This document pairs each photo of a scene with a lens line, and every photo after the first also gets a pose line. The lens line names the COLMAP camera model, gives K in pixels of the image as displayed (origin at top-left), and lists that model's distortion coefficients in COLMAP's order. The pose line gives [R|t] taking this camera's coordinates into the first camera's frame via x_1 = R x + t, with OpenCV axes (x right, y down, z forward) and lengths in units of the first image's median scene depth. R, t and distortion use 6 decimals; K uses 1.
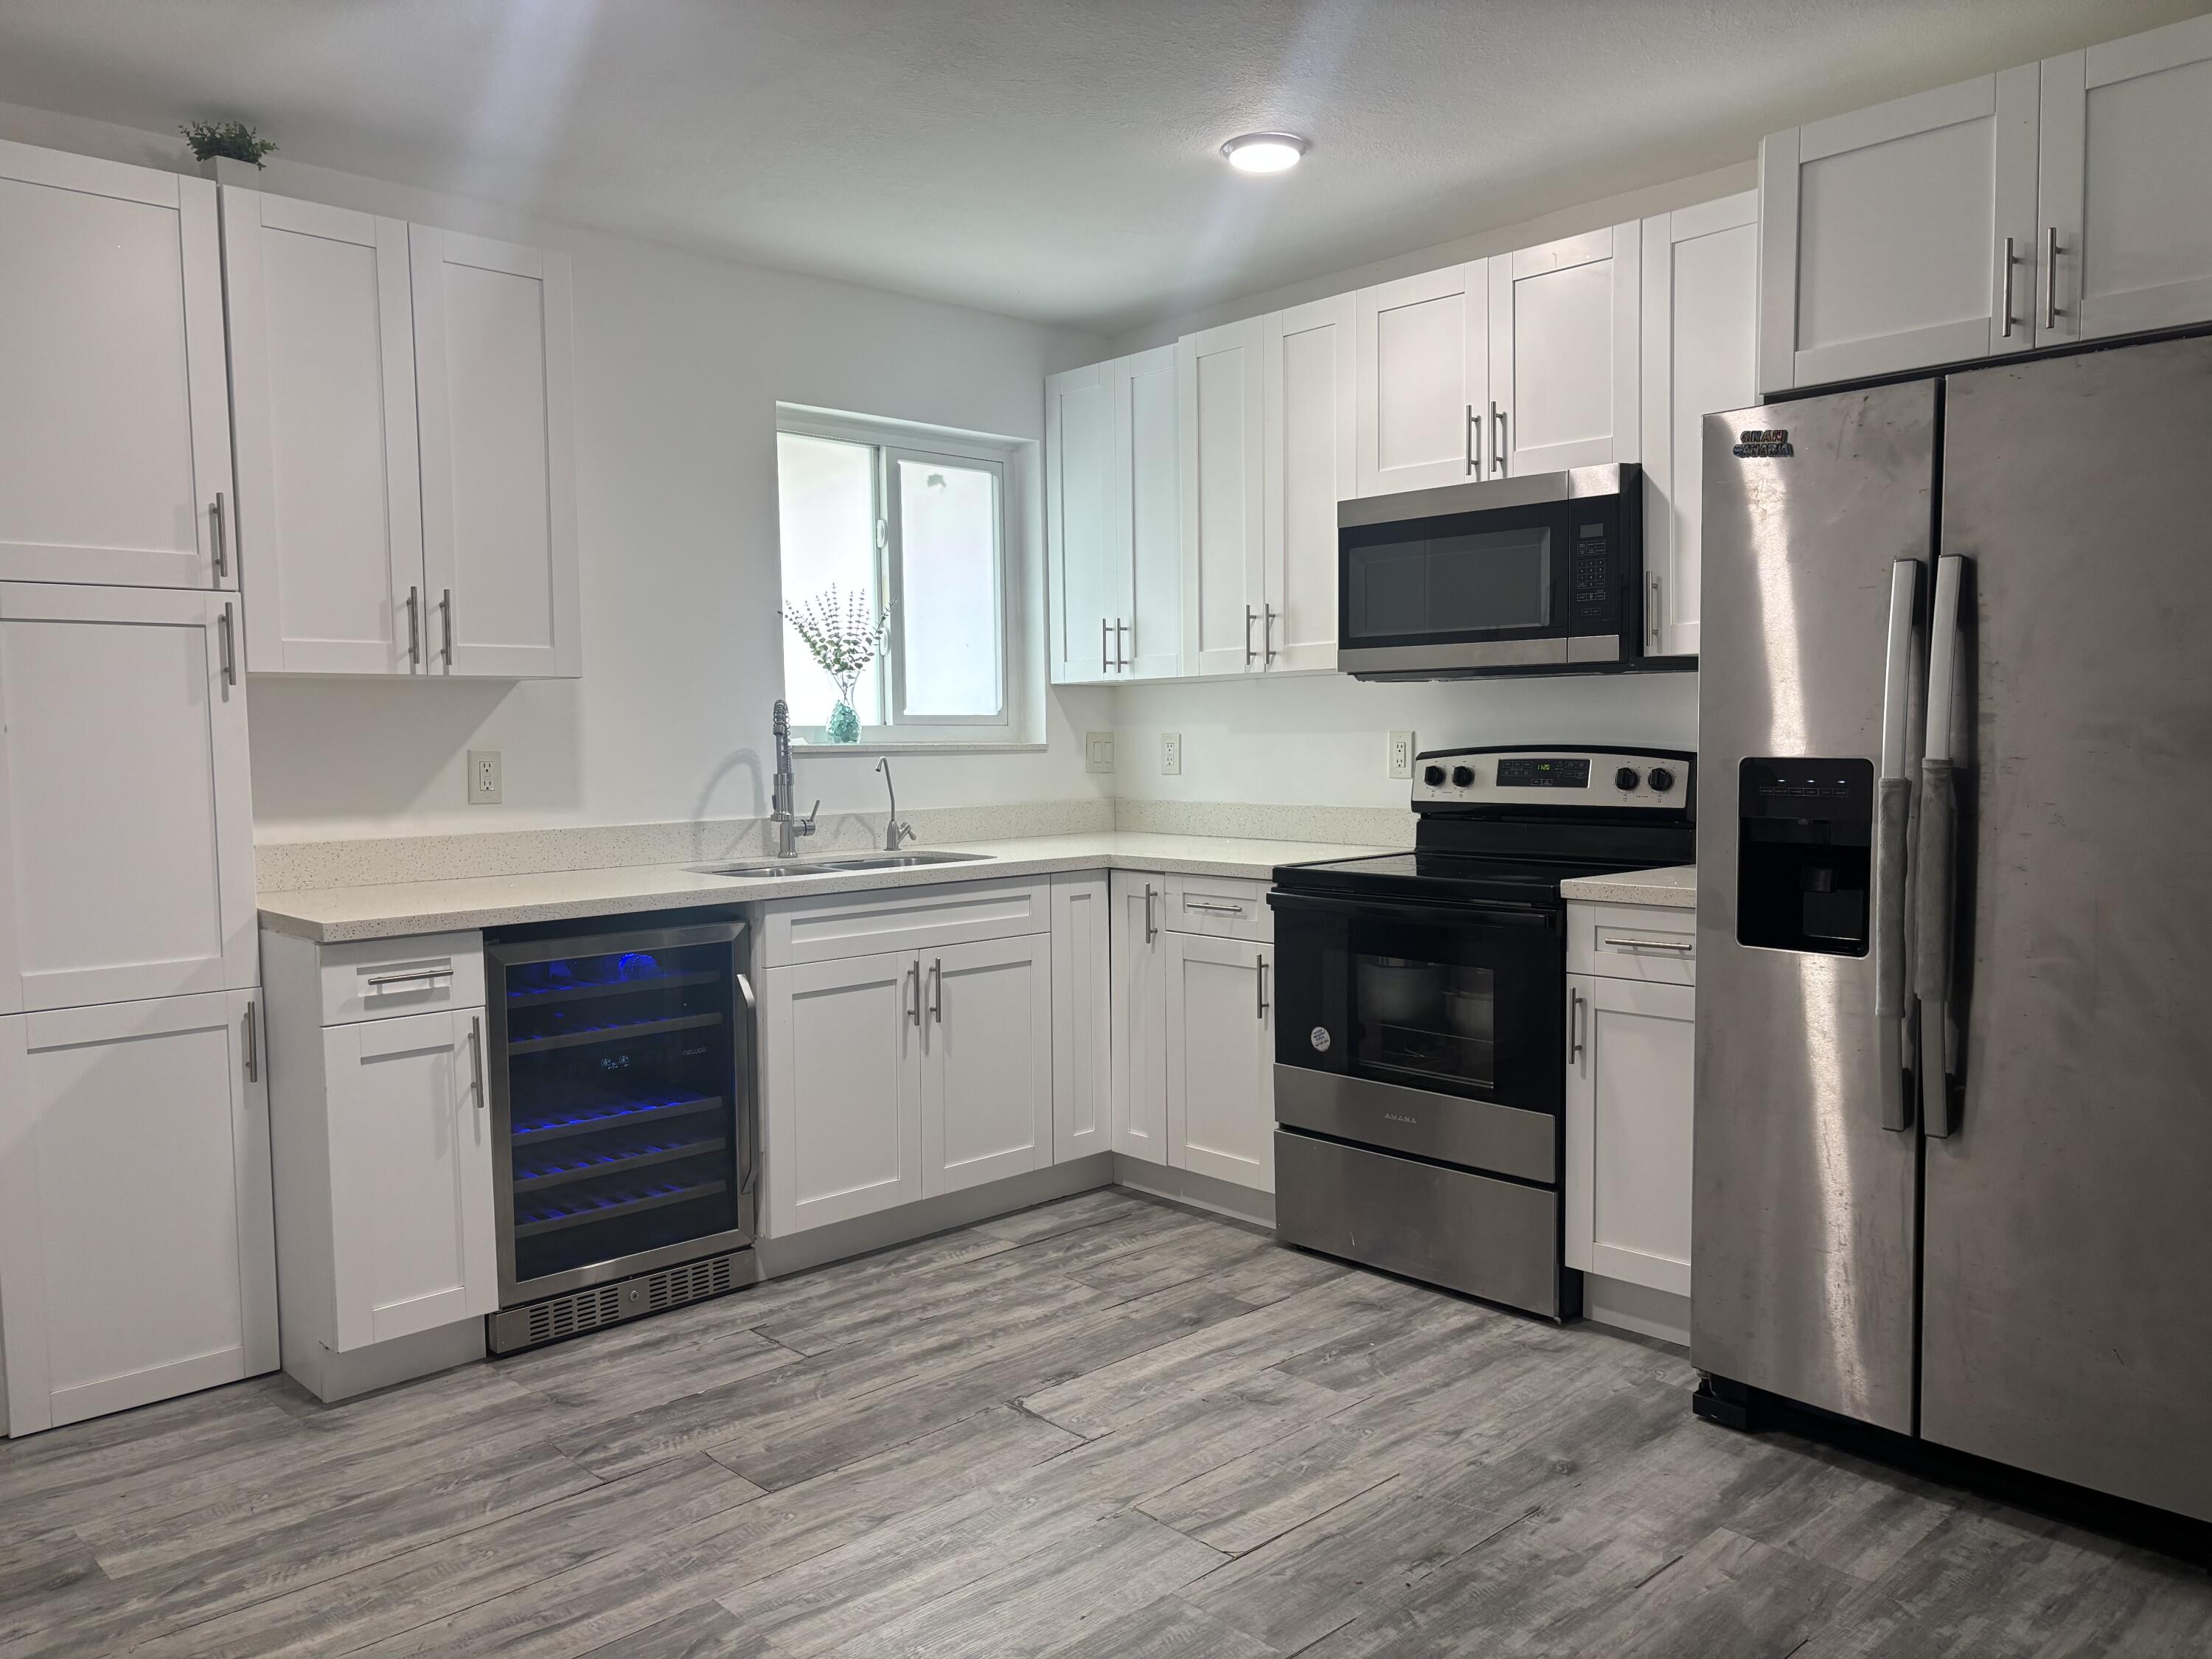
lens RADIAL K [[1657.3, 0, 1101.8], [0, 1657.3, 855.2], [0, 0, 1]] dist [0.113117, -0.152339]
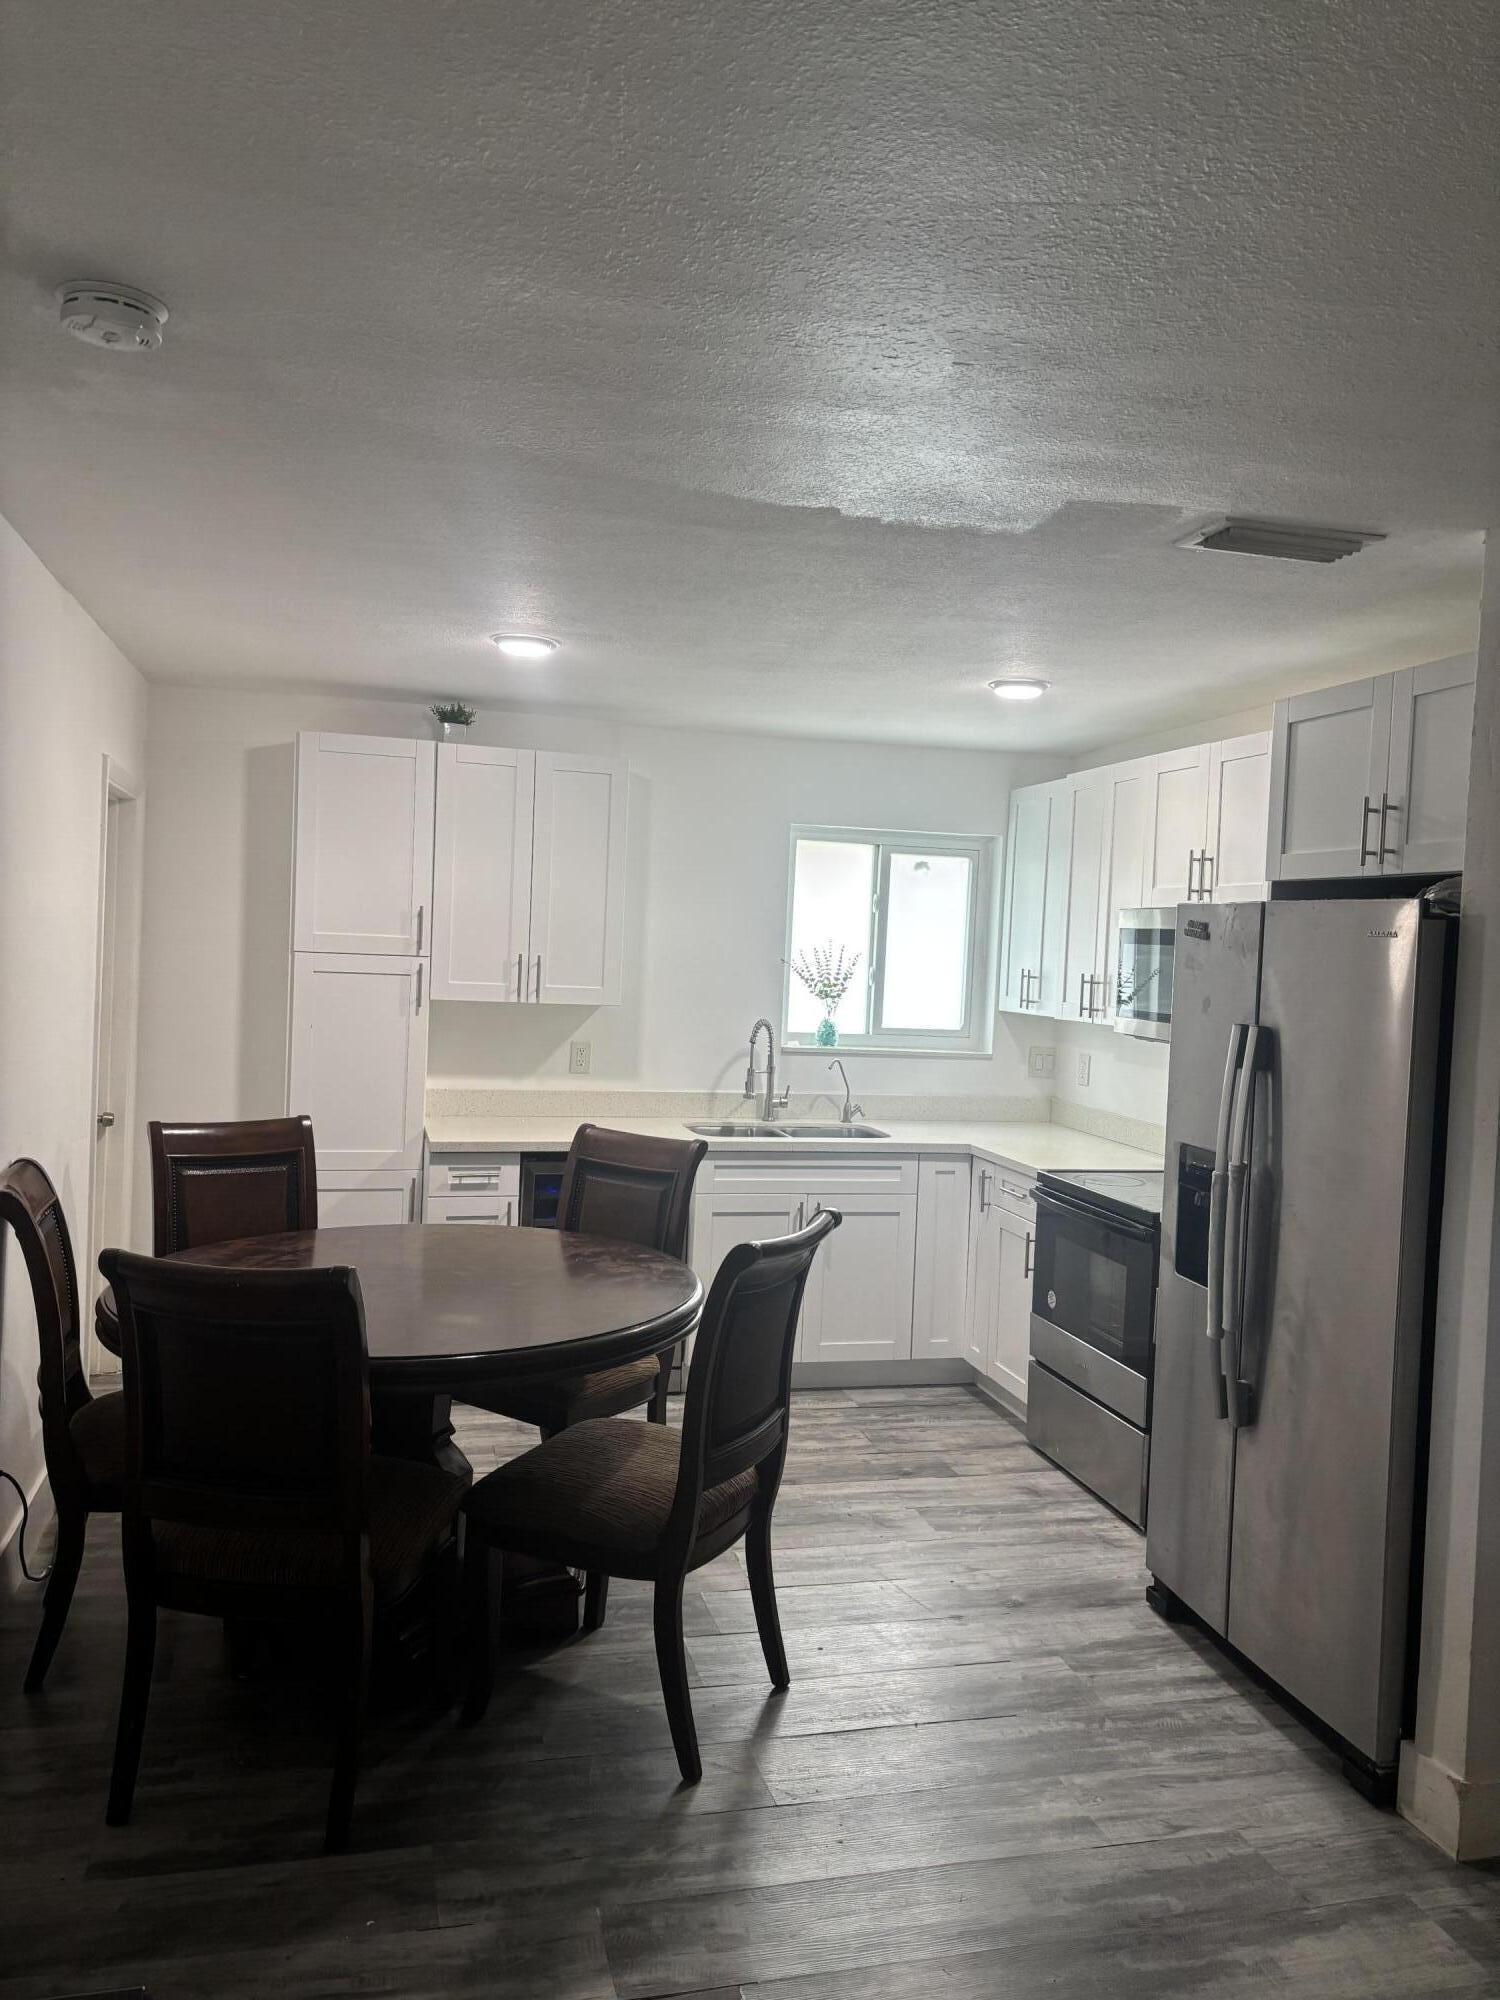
lens RADIAL K [[1498.5, 0, 750.0], [0, 1498.5, 1000.0], [0, 0, 1]] dist [0.113117, -0.152339]
pose [[0.875145, 0.067260, -0.479164, 0.504723], [-0.089275, 0.995735, -0.023281, -0.085880], [0.475554, 0.063152, 0.877417, -0.241444]]
